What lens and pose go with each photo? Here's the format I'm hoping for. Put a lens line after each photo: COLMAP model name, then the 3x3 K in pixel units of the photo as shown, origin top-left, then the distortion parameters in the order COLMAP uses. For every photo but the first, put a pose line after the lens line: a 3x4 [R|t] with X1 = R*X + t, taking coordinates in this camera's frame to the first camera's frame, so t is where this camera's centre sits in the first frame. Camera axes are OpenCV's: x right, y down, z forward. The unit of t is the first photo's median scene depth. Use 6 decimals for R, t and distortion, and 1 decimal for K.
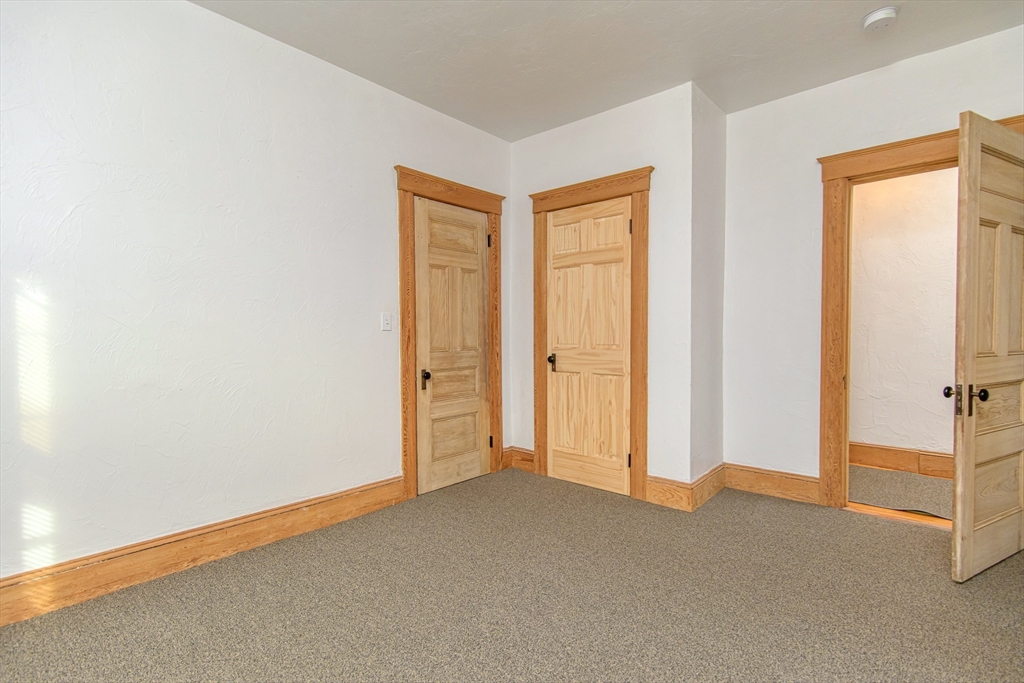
lens RADIAL K [[495.7, 0, 512.1], [0, 495.7, 342.1], [0, 0, 1]] dist [0.013756, 0.000442]
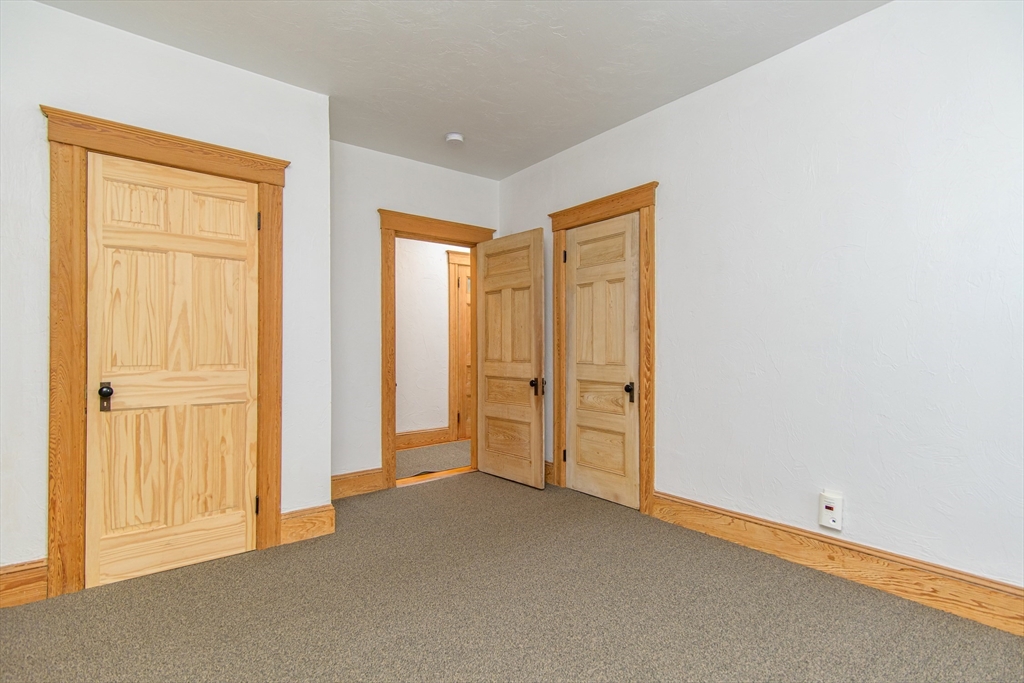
lens RADIAL K [[495.7, 0, 511.1], [0, 495.7, 343.5], [0, 0, 1]] dist [0.013756, 0.000442]
pose [[0.177167, 0.013059, 0.984094, -0.483866], [0.021662, 0.999618, -0.017165, -0.004207], [-0.983942, 0.024358, 0.176817, 0.423393]]
